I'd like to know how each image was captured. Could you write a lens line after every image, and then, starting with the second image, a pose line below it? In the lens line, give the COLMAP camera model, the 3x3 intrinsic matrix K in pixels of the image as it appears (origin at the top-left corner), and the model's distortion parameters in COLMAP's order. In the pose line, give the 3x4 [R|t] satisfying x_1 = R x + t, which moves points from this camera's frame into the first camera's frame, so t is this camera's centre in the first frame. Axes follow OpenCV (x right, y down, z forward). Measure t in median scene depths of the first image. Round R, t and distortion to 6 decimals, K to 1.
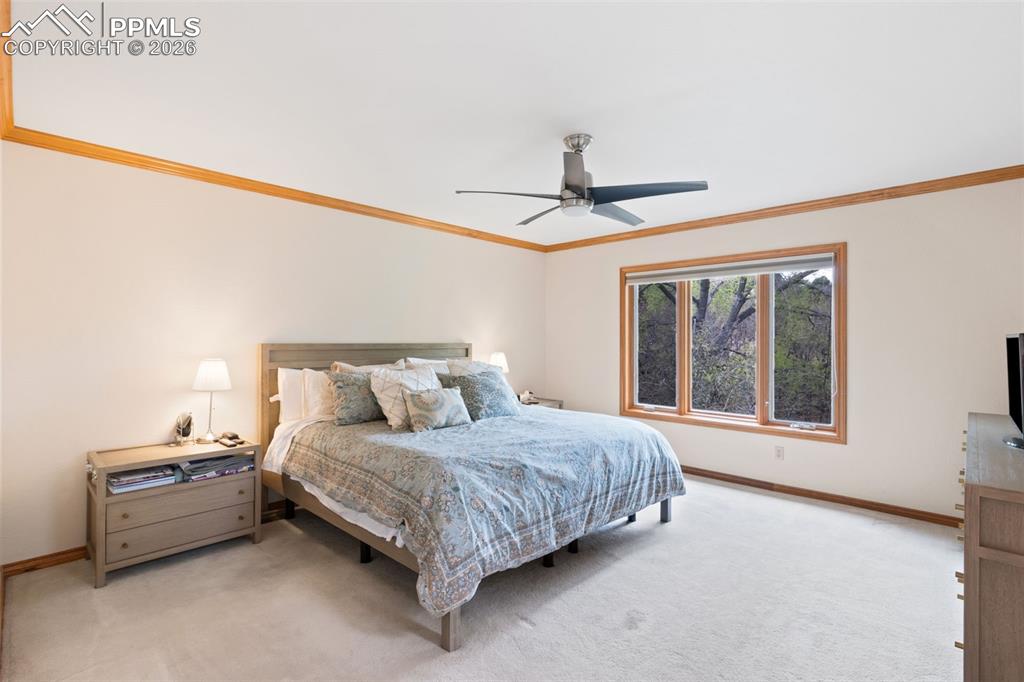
lens RADIAL K [[475.1, 0, 510.6], [0, 475.1, 340.5], [0, 0, 1]] dist [0.006885, -0.000232]
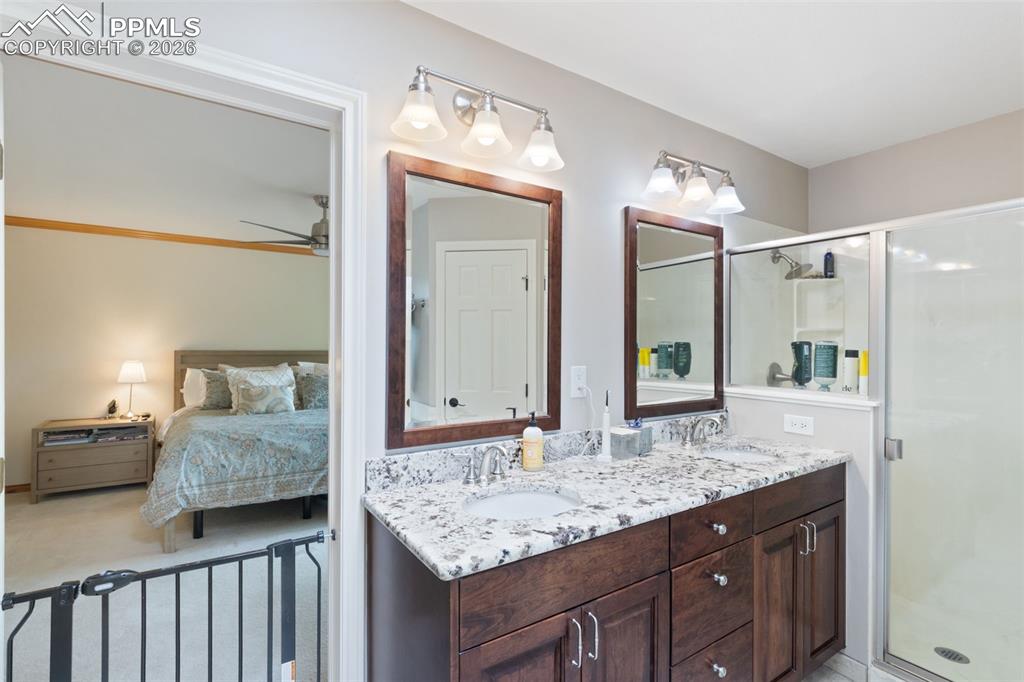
lens RADIAL K [[475.1, 0, 491.0], [0, 475.1, 342.6], [0, 0, 1]] dist [0.006885, -0.000232]
pose [[0.973428, 0.001597, -0.228988, 0.822950], [-0.002347, 0.999993, -0.003002, -0.016967], [0.228981, 0.003460, 0.973425, -0.173575]]
